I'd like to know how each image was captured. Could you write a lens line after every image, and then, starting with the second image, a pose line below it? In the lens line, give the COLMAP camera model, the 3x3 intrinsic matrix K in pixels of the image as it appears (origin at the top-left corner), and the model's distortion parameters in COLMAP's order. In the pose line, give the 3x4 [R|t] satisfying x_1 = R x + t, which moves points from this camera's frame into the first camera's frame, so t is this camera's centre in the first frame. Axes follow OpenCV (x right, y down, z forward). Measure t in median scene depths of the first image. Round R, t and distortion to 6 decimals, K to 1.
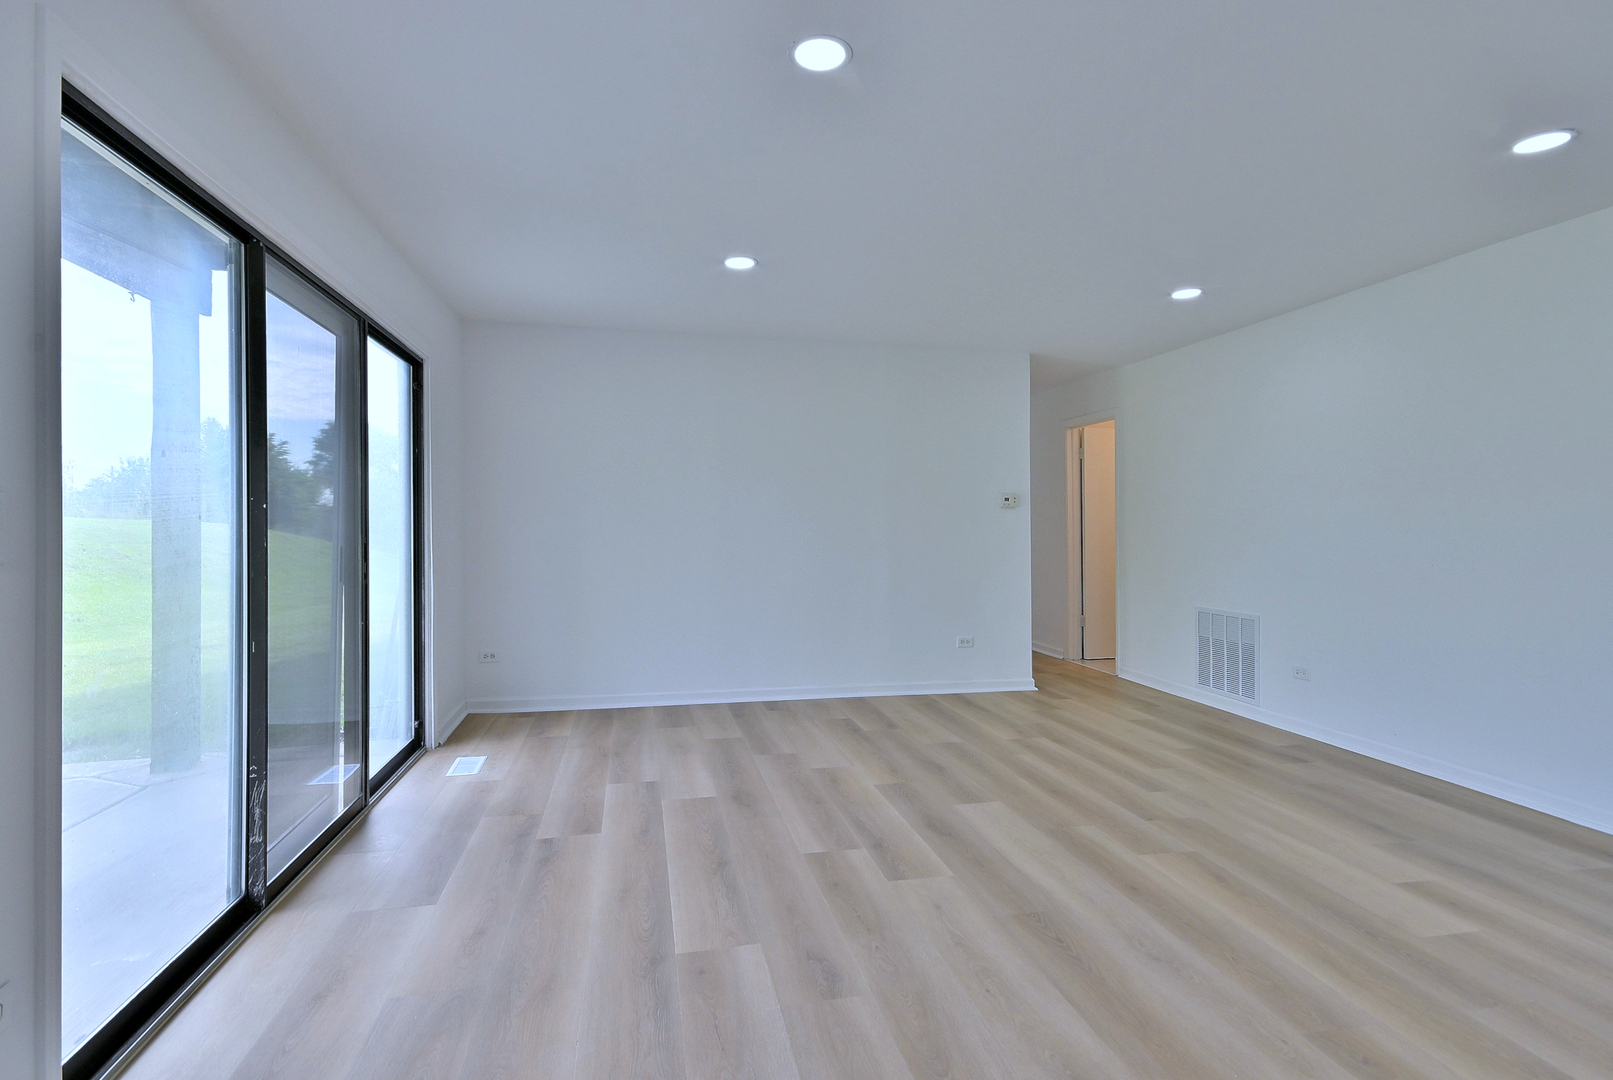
lens RADIAL K [[793.1, 0, 808.9], [0, 793.1, 530.1], [0, 0, 1]] dist [0.018207, 0.000900]
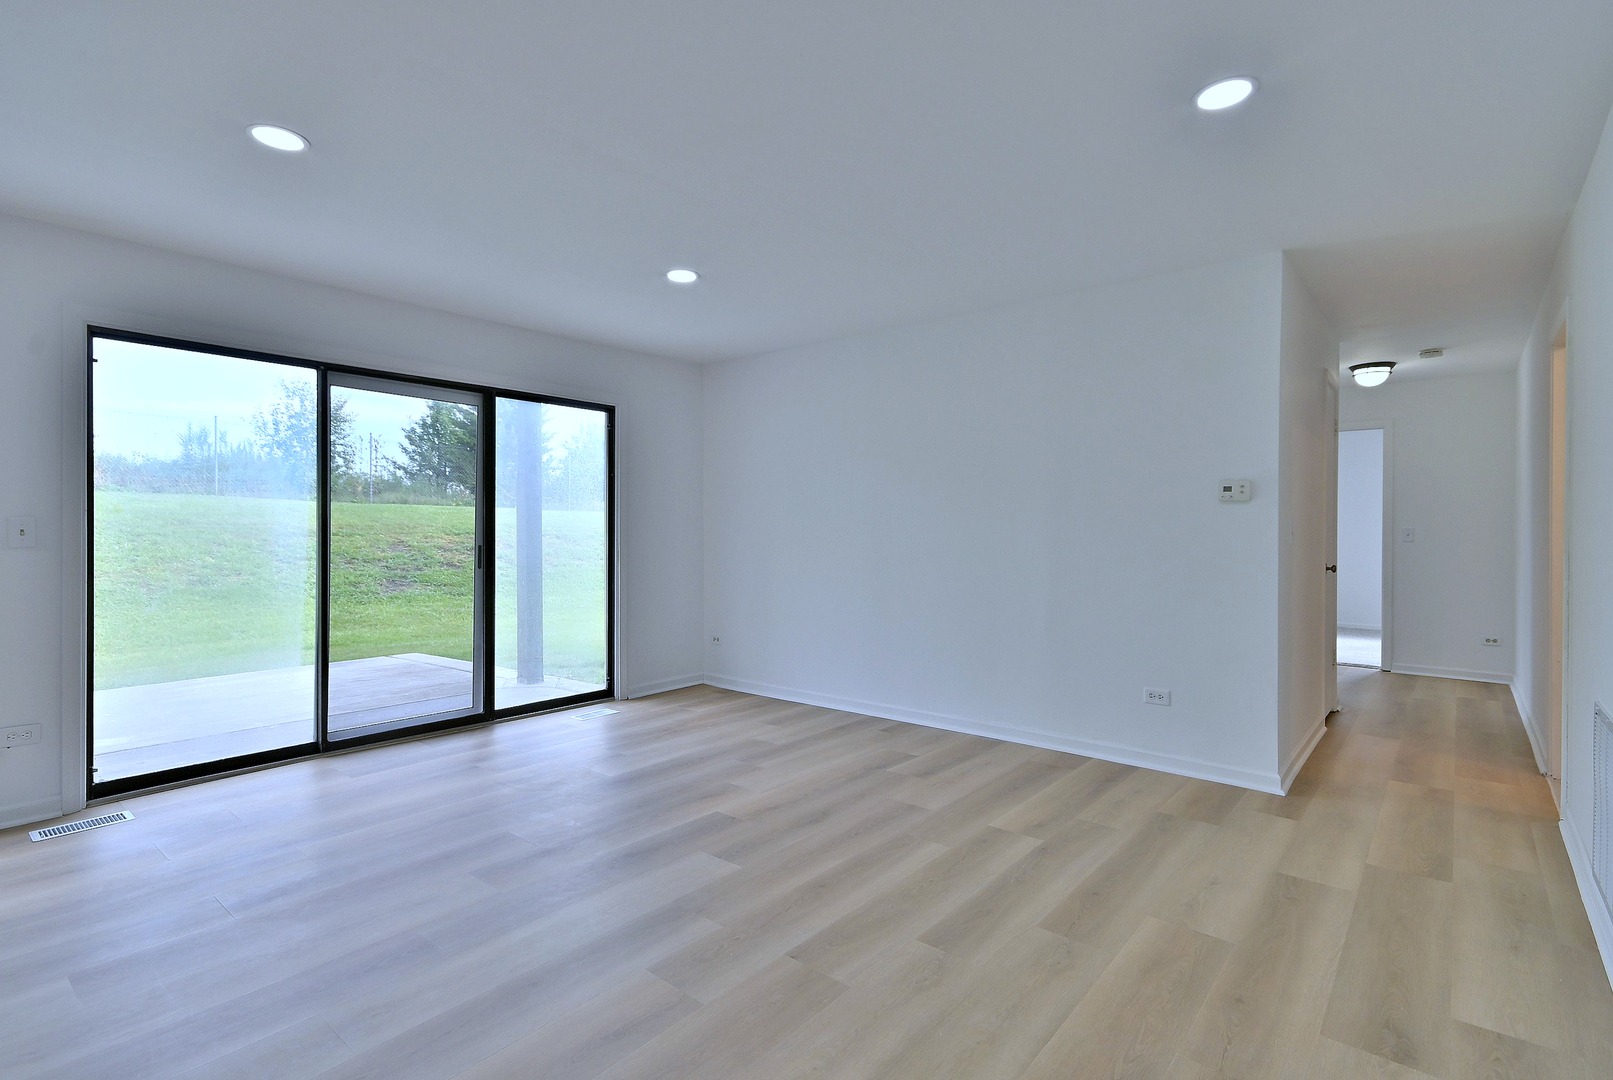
lens RADIAL K [[769.5, 0, 806.5], [0, 769.5, 540.0], [0, 0, 1]] dist [0.002754, 0.000247]
pose [[0.604349, 0.003022, -0.796714, 0.850032], [0.001030, 0.999989, 0.004574, -0.000136], [0.796719, -0.003585, 0.604339, 0.535759]]
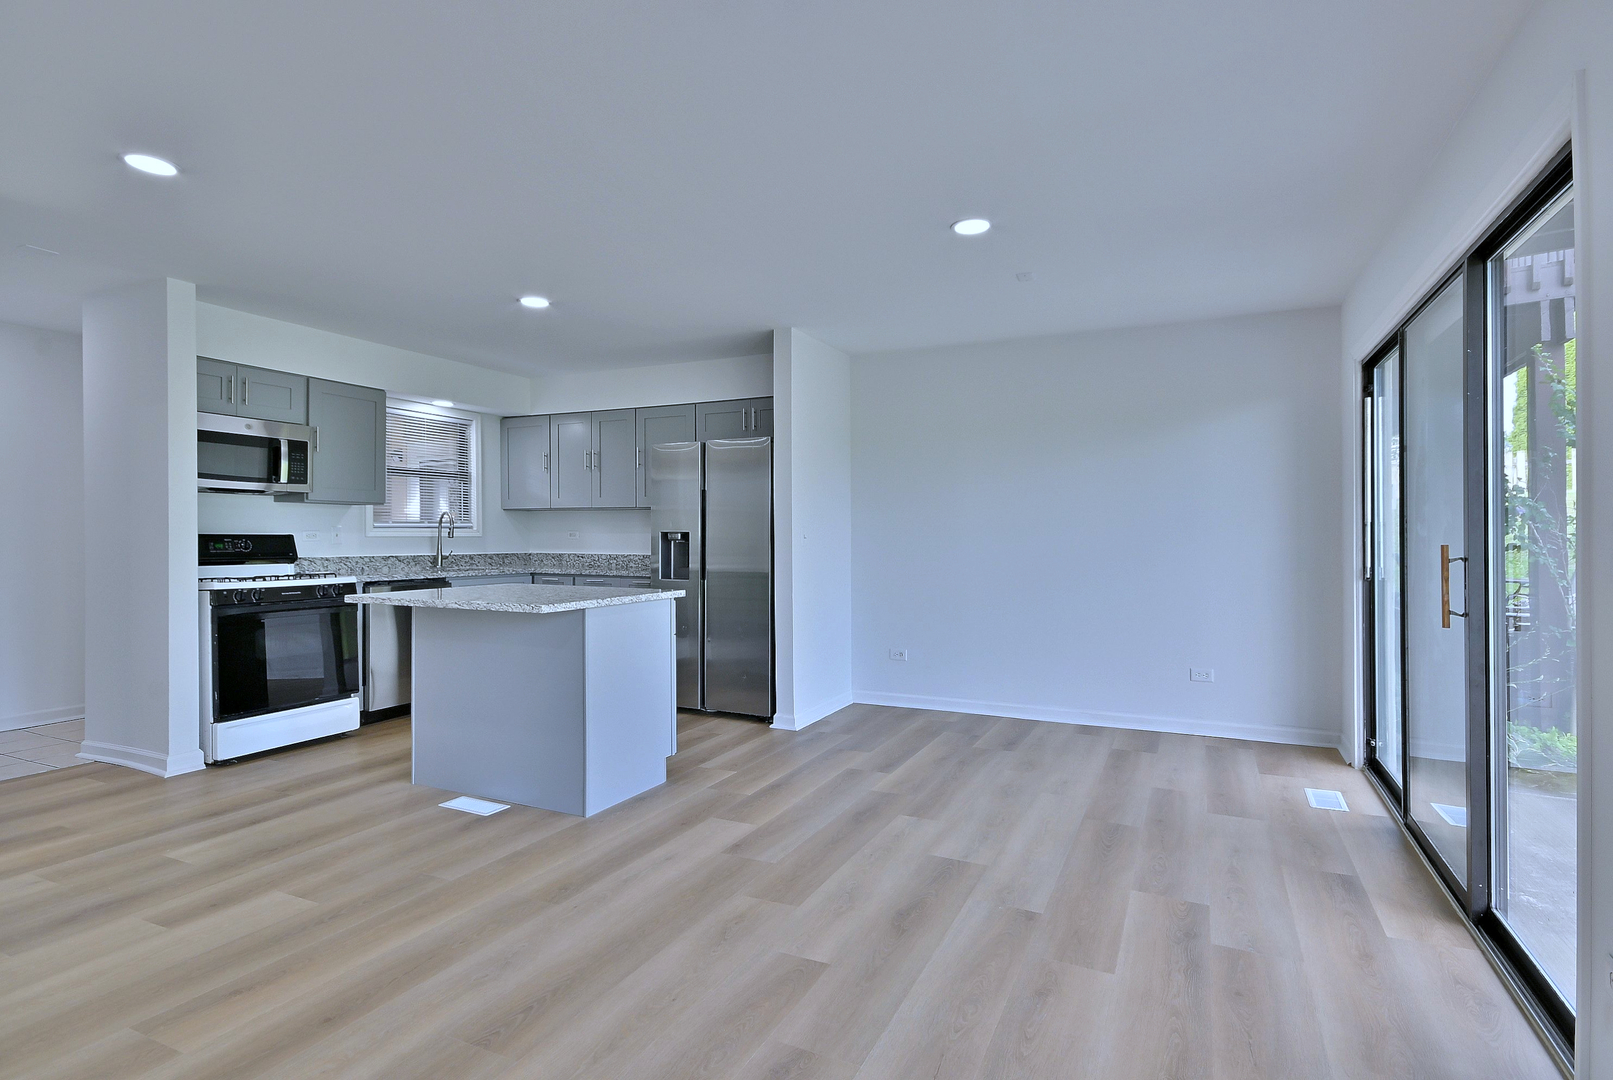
lens RADIAL K [[813.8, 0, 808.1], [0, 813.8, 530.3], [0, 0, 1]] dist [0.010842, 0.000295]
pose [[-0.787614, -0.005559, 0.616143, -0.301234], [-0.002507, 0.999980, 0.005816, -0.012460], [-0.616163, 0.003036, -0.787613, 0.948280]]
